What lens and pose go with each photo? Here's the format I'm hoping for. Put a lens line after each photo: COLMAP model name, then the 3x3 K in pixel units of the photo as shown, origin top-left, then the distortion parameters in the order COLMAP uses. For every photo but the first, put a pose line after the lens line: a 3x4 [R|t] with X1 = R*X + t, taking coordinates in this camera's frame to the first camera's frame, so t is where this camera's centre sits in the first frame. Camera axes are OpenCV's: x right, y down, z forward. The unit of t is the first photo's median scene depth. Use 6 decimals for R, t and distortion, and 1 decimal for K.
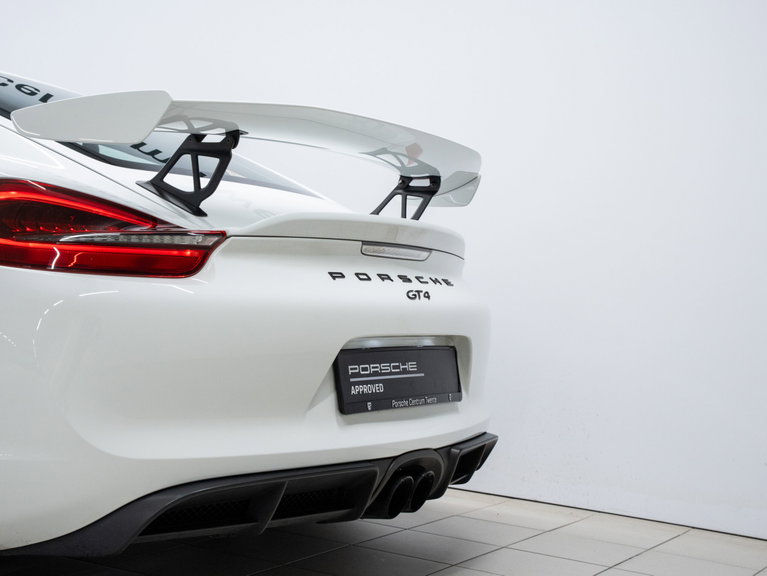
lens RADIAL K [[1144.0, 0, 383.9], [0, 1144.0, 289.7], [0, 0, 1]] dist [-0.104655, 0.000000]
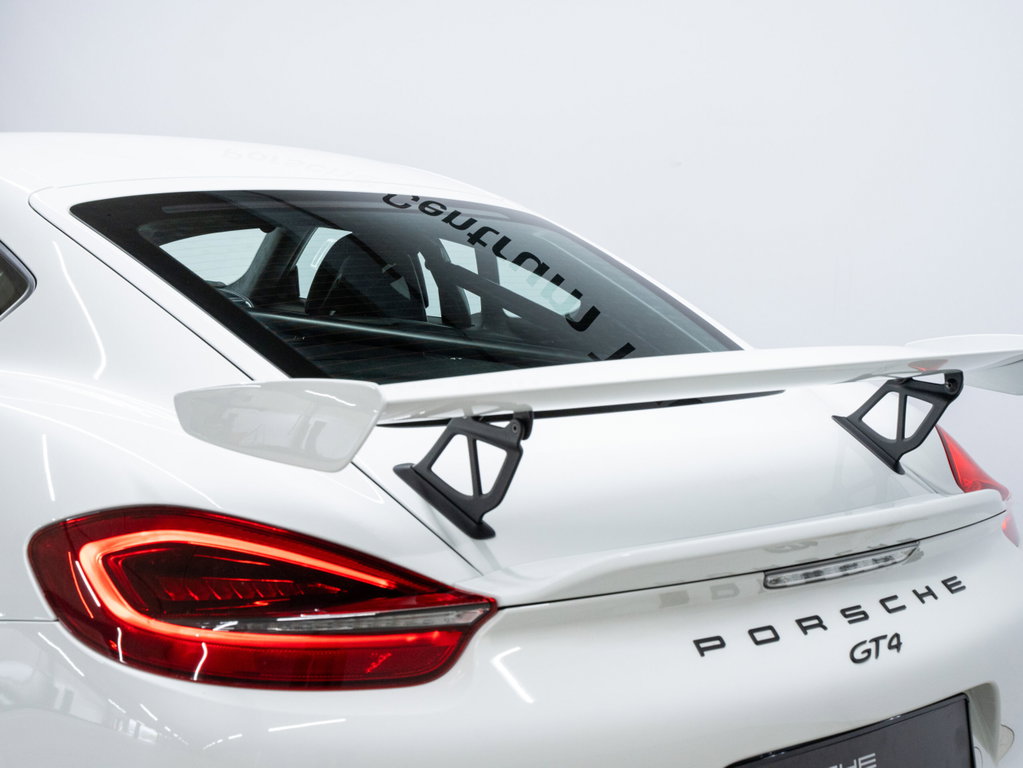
lens RADIAL K [[1437.5, 0, 516.0], [0, 1437.5, 381.0], [0, 0, 1]] dist [0.057314, 0.000000]
pose [[0.939356, 0.027941, -0.341804, 0.110067], [0.006768, 0.994971, 0.099936, -0.213341], [0.342878, -0.096189, 0.934442, 0.283420]]
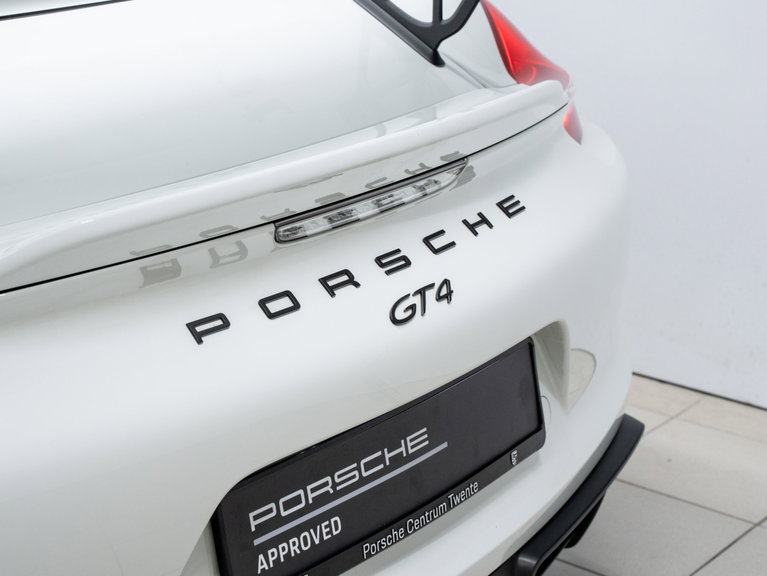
lens RADIAL K [[1698.6, 0, 383.0], [0, 1698.6, 287.9], [0, 0, 1]] dist [0.145200, 0.000000]
pose [[0.992923, -0.003884, -0.118694, 0.099167], [0.039712, 0.952786, 0.301034, -0.212898], [0.111921, -0.303618, 0.946198, 0.384271]]
